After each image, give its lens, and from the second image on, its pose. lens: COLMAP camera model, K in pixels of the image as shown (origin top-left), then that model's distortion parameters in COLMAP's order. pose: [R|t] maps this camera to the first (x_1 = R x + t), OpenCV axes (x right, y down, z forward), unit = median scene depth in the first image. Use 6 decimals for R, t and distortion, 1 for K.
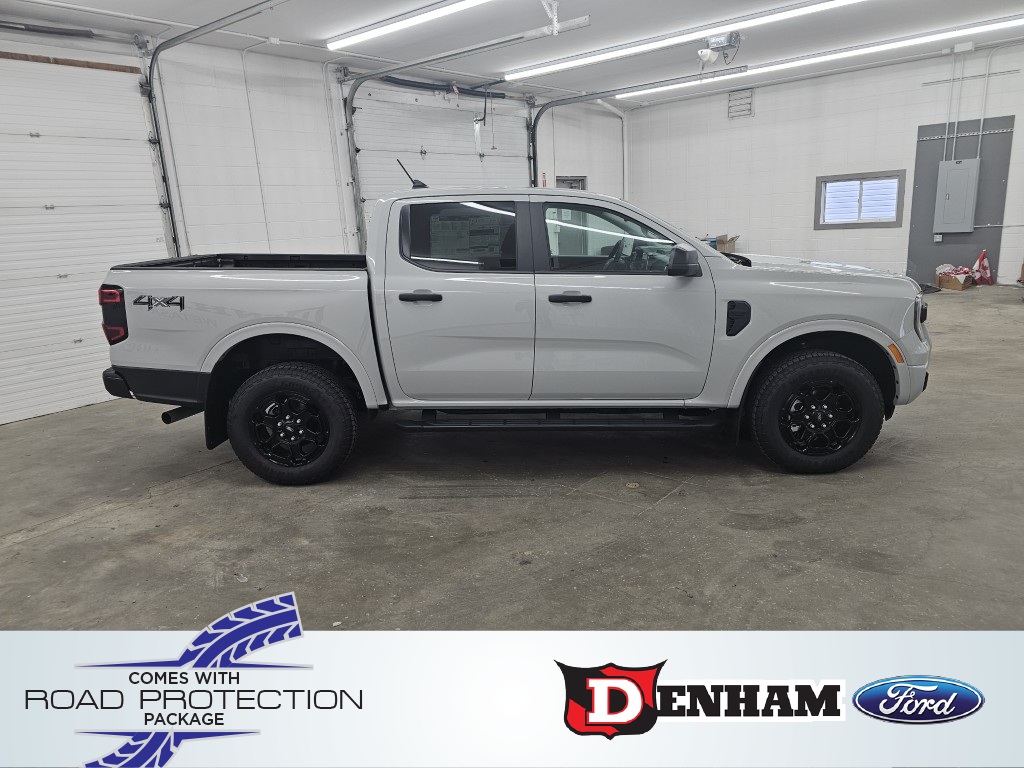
lens RADIAL K [[696.1, 0, 518.4], [0, 696.1, 380.1], [0, 0, 1]] dist [0.032785, -0.022598]
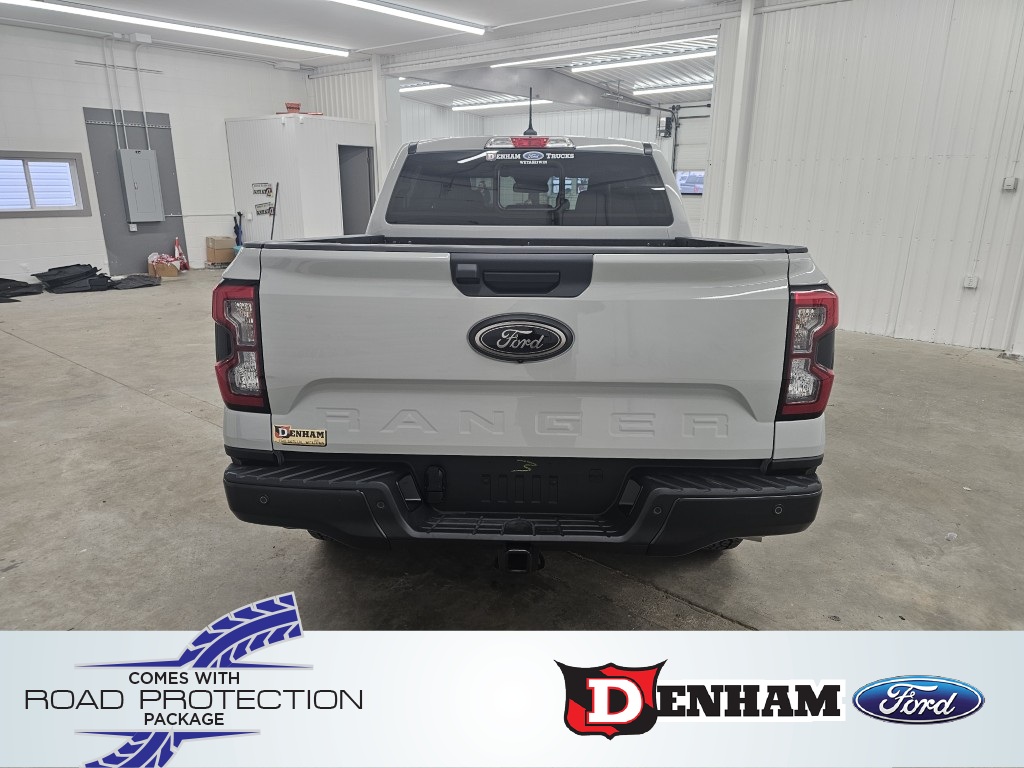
lens RADIAL K [[696.1, 0, 517.0], [0, 696.1, 381.9], [0, 0, 1]] dist [0.032785, -0.022598]
pose [[0.005576, -0.228927, 0.973428, -0.418420], [0.218471, 0.950206, 0.222214, -0.097236], [-0.975827, 0.211427, 0.055312, 0.465057]]
